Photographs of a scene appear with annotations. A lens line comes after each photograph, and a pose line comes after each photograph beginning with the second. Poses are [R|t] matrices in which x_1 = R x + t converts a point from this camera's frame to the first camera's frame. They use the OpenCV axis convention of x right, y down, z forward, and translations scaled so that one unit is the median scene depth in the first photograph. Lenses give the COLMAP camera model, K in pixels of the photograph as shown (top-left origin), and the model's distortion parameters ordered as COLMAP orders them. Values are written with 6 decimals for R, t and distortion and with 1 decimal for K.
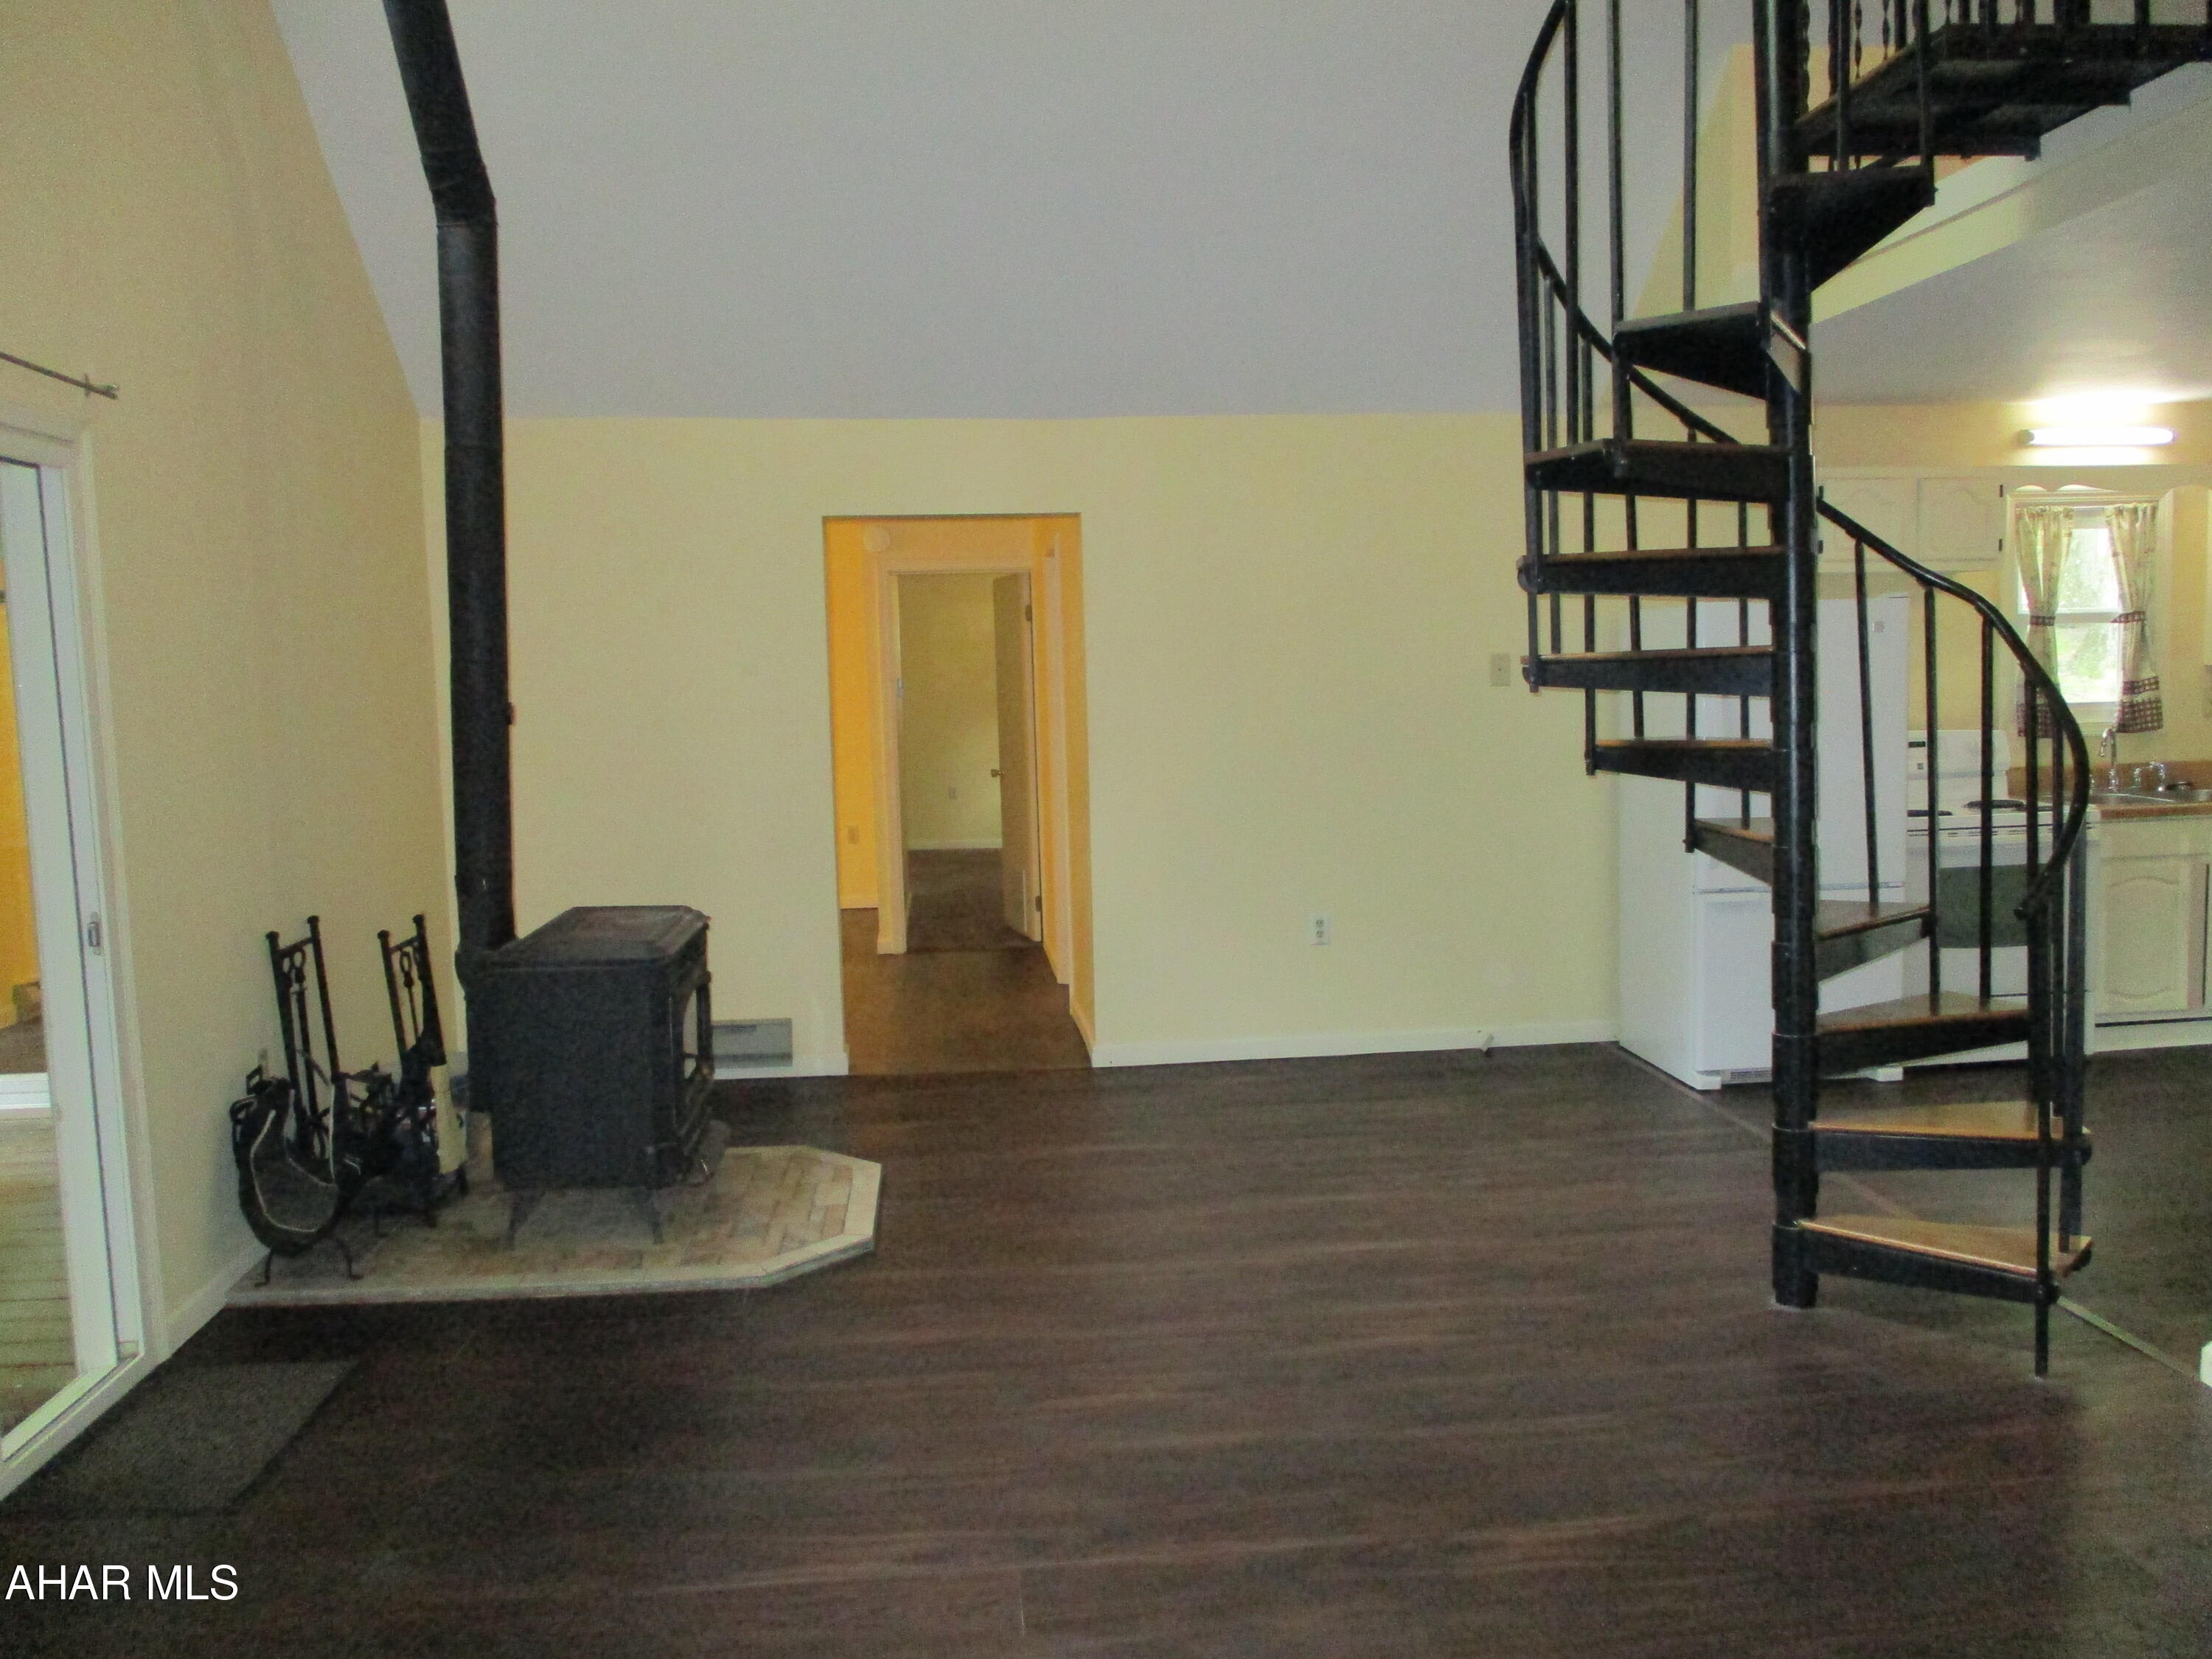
lens RADIAL K [[1977.6, 0, 1106.0], [0, 1977.6, 829.5], [0, 0, 1]] dist [-0.057259, 0.006719]
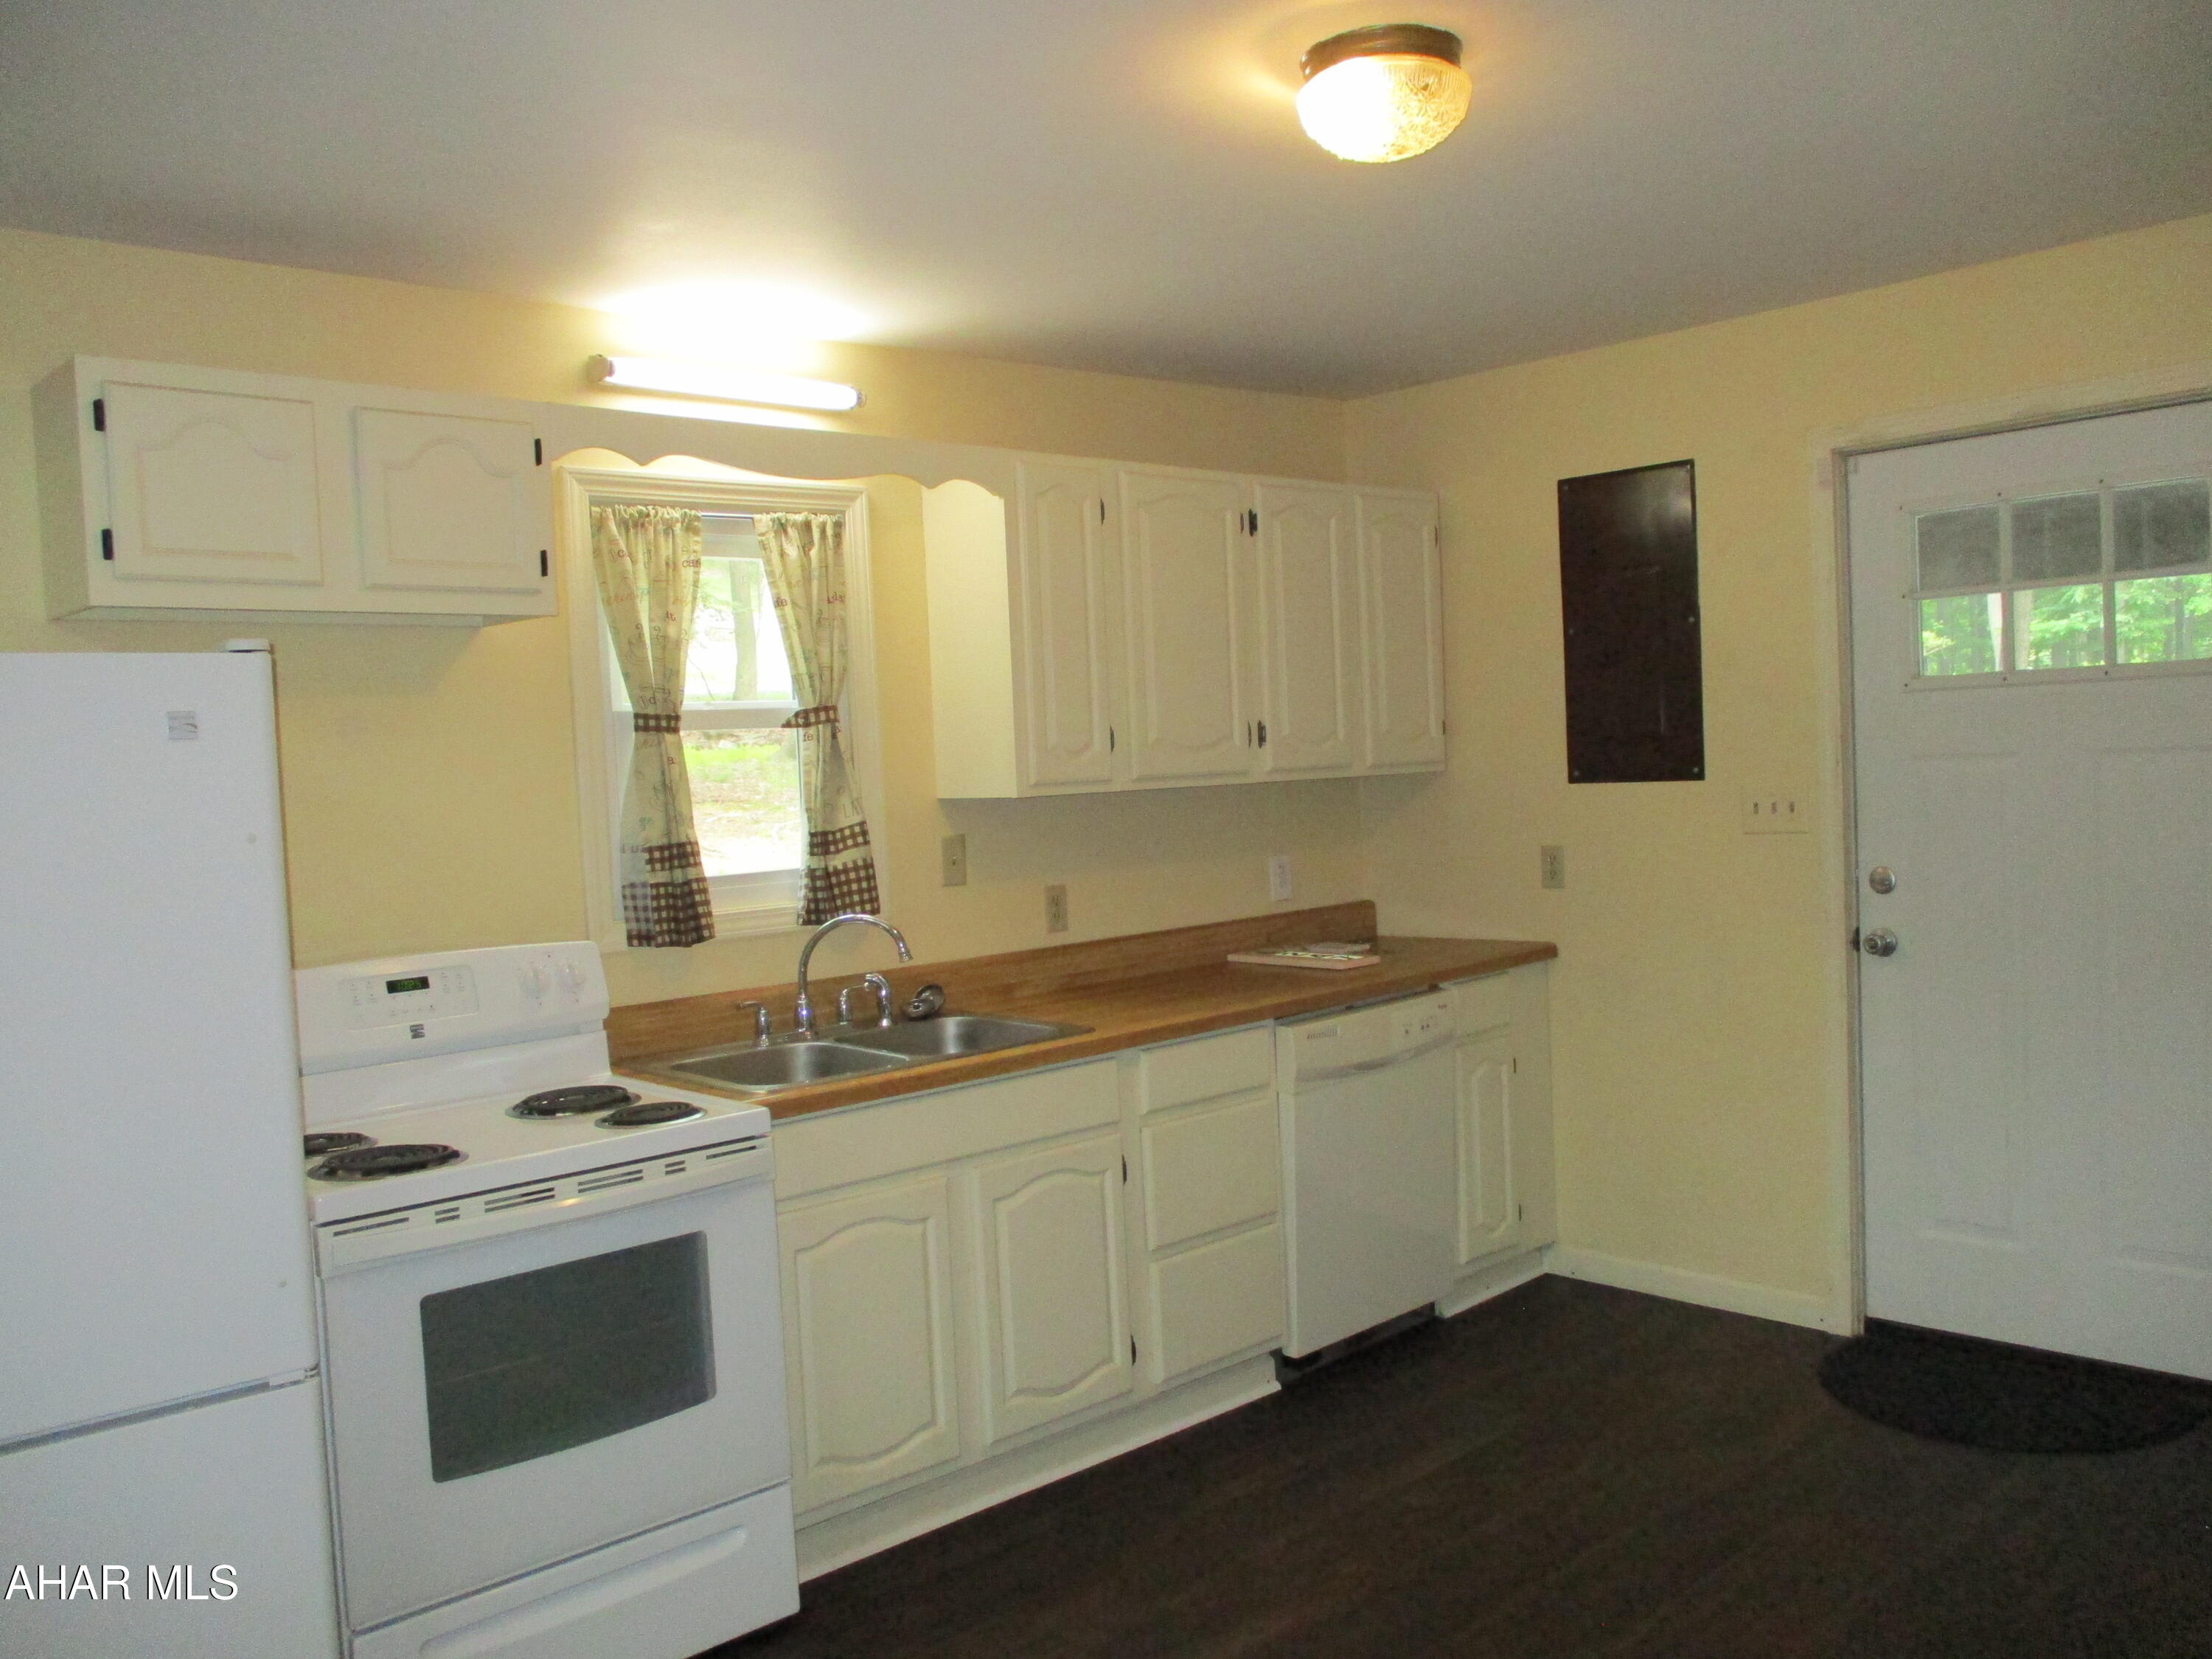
lens RADIAL K [[1879.3, 0, 1106.0], [0, 1879.3, 829.5], [0, 0, 1]] dist [0.069713, 0.001272]
pose [[0.807836, -0.035755, 0.588321, 0.277561], [0.081594, 0.995332, -0.051548, -0.042731], [-0.583732, 0.089646, 0.806982, 0.521747]]
